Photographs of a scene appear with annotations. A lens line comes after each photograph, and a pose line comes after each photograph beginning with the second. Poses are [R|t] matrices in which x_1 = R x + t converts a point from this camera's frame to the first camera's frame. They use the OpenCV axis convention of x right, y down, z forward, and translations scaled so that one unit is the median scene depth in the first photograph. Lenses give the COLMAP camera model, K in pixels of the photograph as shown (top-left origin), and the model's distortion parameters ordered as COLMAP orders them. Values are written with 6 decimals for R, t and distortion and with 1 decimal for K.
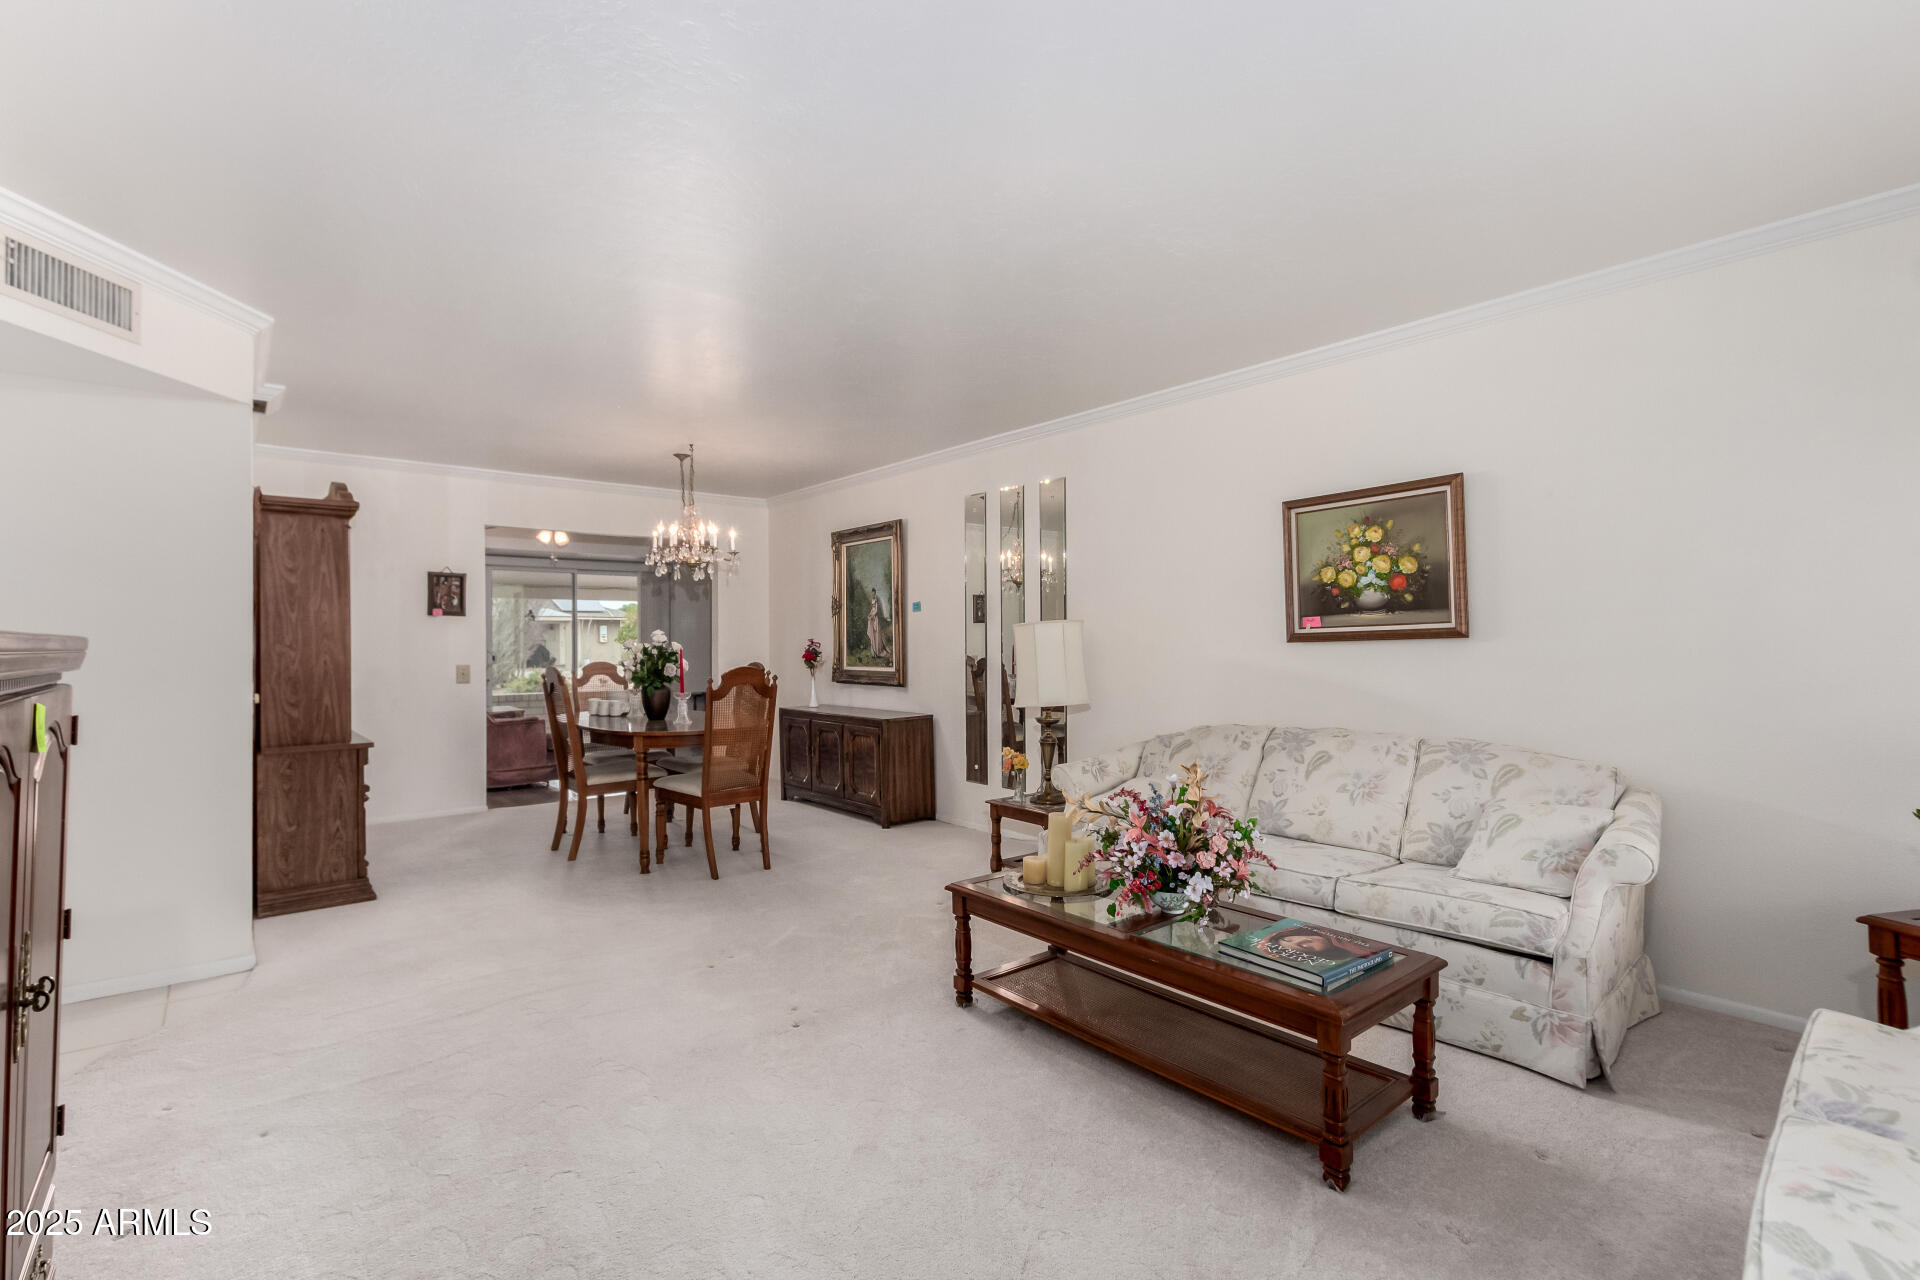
lens RADIAL K [[876.1, 0, 906.2], [0, 876.1, 641.9], [0, 0, 1]] dist [-0.000686, -0.000086]
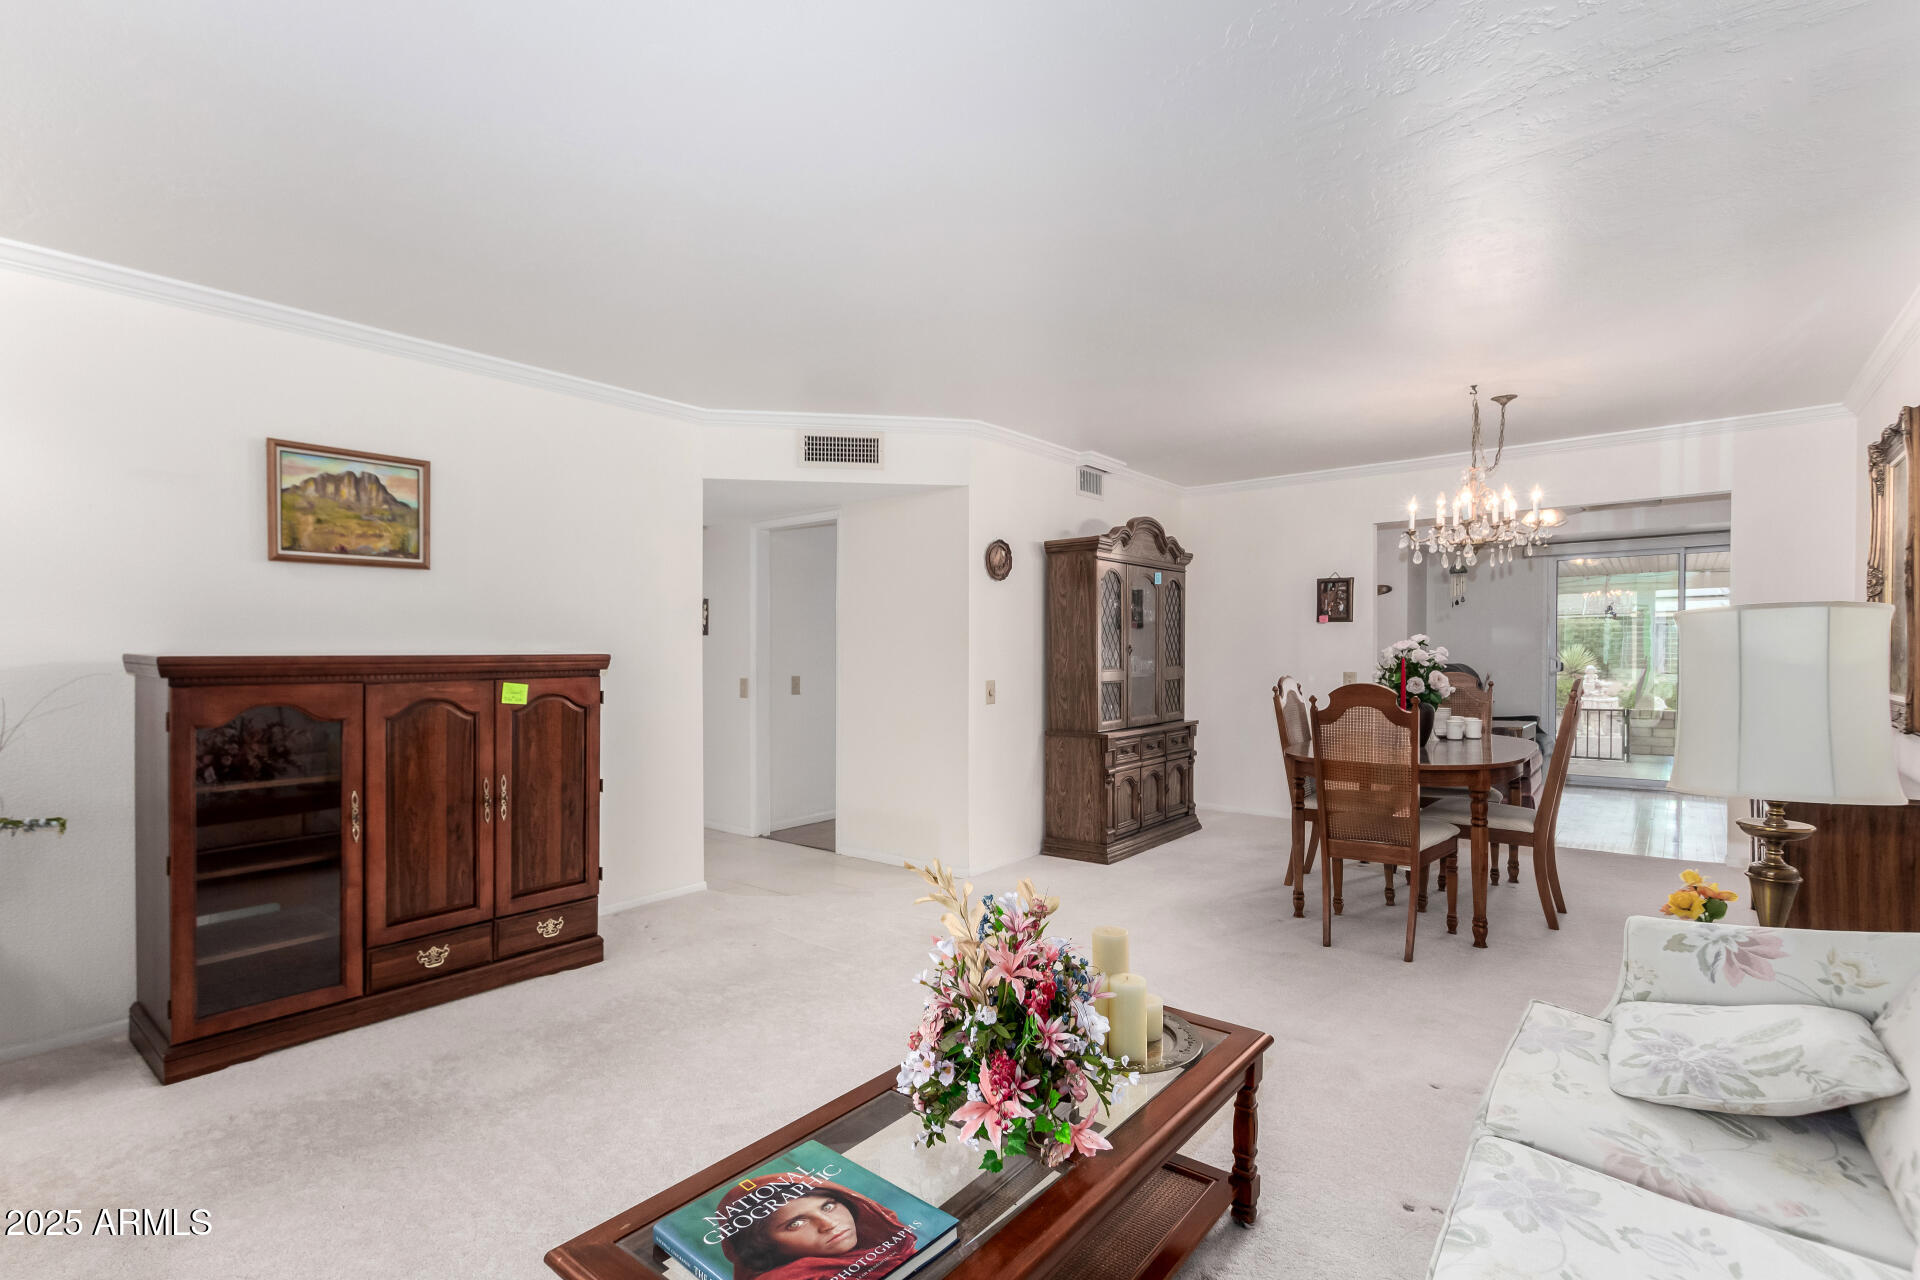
lens RADIAL K [[891.9, 0, 922.0], [0, 891.9, 645.6], [0, 0, 1]] dist [0.001346, -0.000105]
pose [[0.207328, -0.001572, -0.978270, 0.540546], [0.005077, 0.999987, -0.000531, -0.007902], [0.978258, -0.004857, 0.207334, 0.509057]]
